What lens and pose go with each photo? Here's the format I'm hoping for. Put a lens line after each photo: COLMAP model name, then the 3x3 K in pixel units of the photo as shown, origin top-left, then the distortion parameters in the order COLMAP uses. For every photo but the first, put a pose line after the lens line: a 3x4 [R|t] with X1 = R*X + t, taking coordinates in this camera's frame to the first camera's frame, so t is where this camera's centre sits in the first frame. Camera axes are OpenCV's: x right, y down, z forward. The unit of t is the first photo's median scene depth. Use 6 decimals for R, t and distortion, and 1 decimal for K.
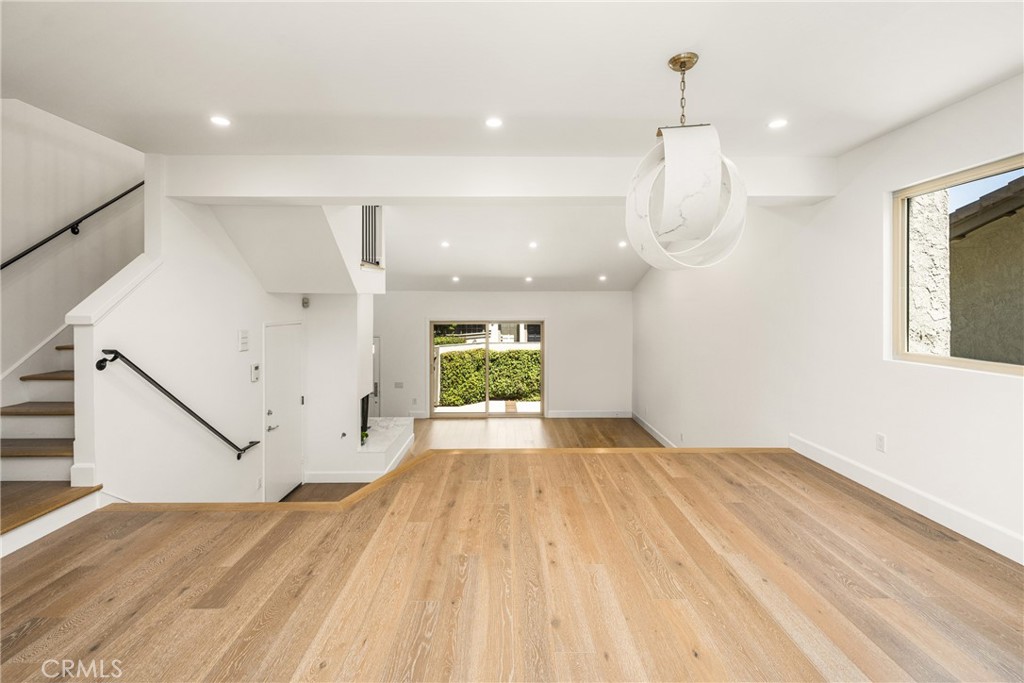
lens RADIAL K [[435.6, 0, 509.2], [0, 435.6, 307.2], [0, 0, 1]] dist [-0.000096, -0.000130]
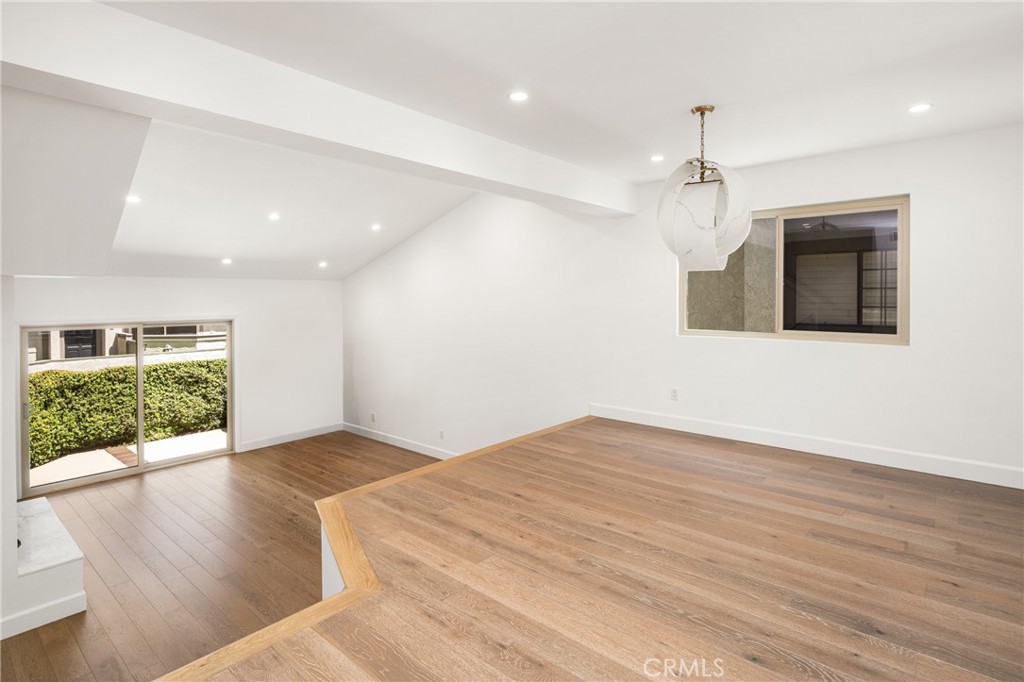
lens RADIAL K [[526.1, 0, 496.0], [0, 526.1, 308.6], [0, 0, 1]] dist [0.001534, -0.000722]
pose [[0.674875, -0.016815, 0.737740, -0.768440], [0.004890, 0.999820, 0.018314, -0.002169], [-0.737916, -0.008752, 0.674836, 0.259802]]
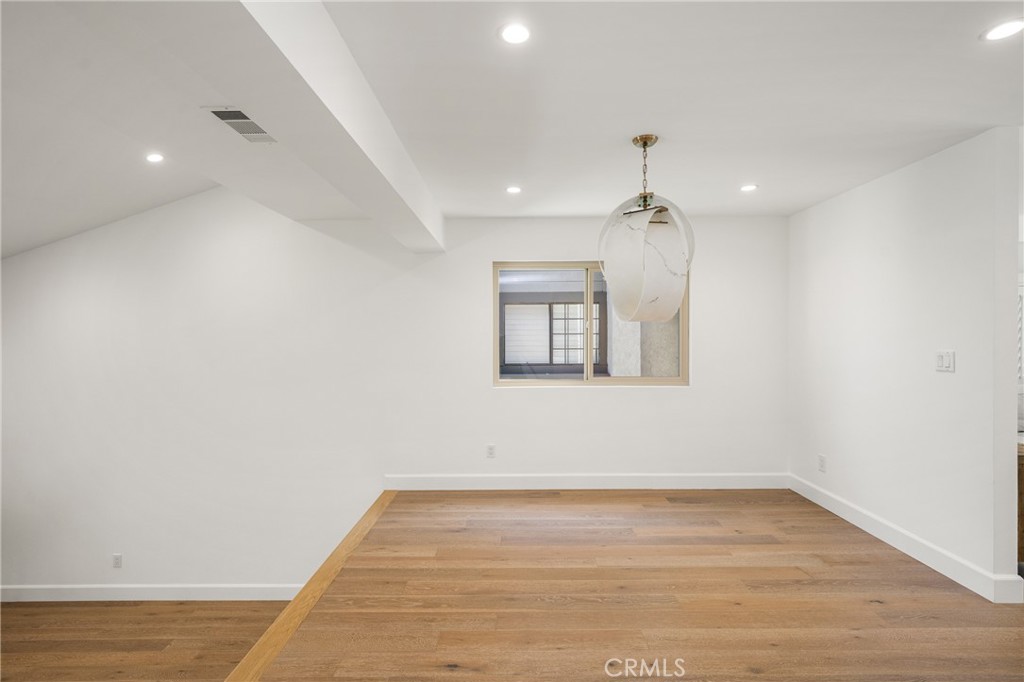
lens RADIAL K [[484.0, 0, 512.7], [0, 484.0, 343.2], [0, 0, 1]] dist [0.002369, 0.000660]
pose [[0.009408, -0.014947, 0.999844, -0.574749], [0.008422, 0.999854, 0.014868, -0.033640], [-0.999920, 0.008281, 0.009532, 0.875227]]
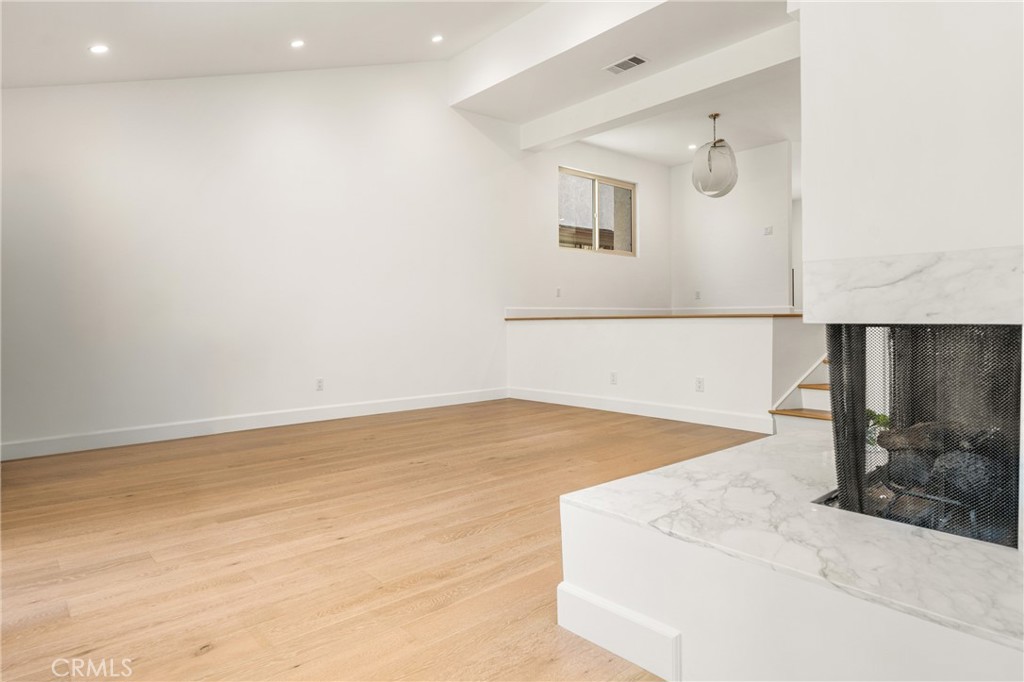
lens RADIAL K [[596.0, 0, 512.7], [0, 596.0, 336.9], [0, 0, 1]] dist [0.000245, 0.000105]
pose [[-0.653600, -0.009317, 0.756783, -0.993251], [0.014351, 0.999592, 0.024701, 0.423620], [-0.756704, 0.027005, -0.653200, 2.799474]]
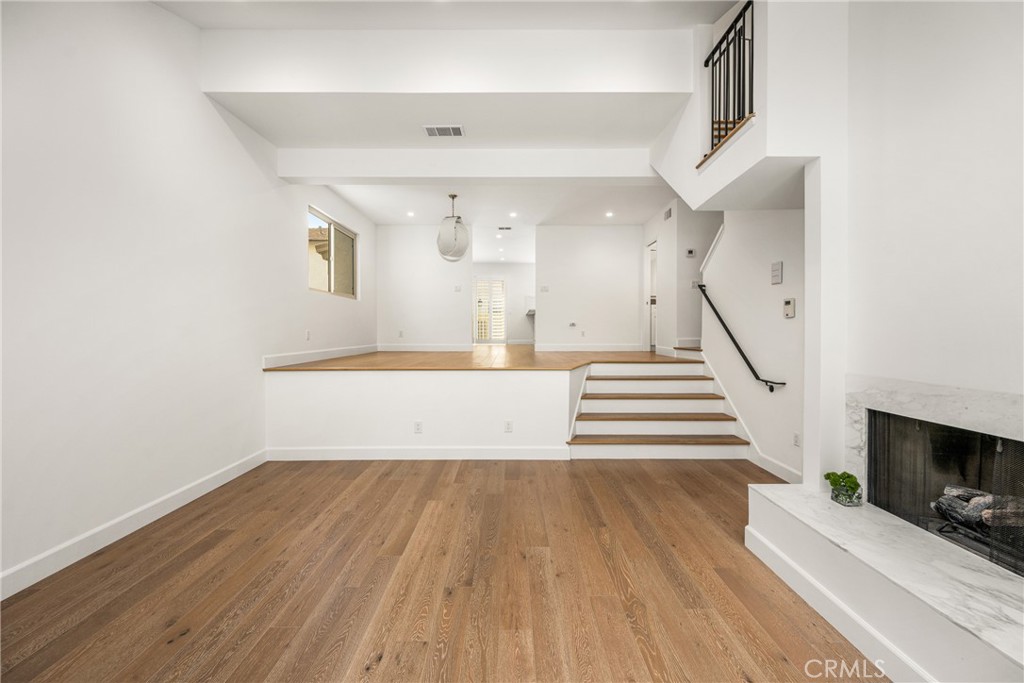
lens RADIAL K [[410.9, 0, 512.7], [0, 410.9, 337.3], [0, 0, 1]] dist [-0.001236, -0.000054]
pose [[-0.999981, 0.002039, 0.005798, -0.036777], [0.002142, 0.999839, 0.017829, 0.279181], [-0.005760, 0.017841, -0.999824, 2.656687]]
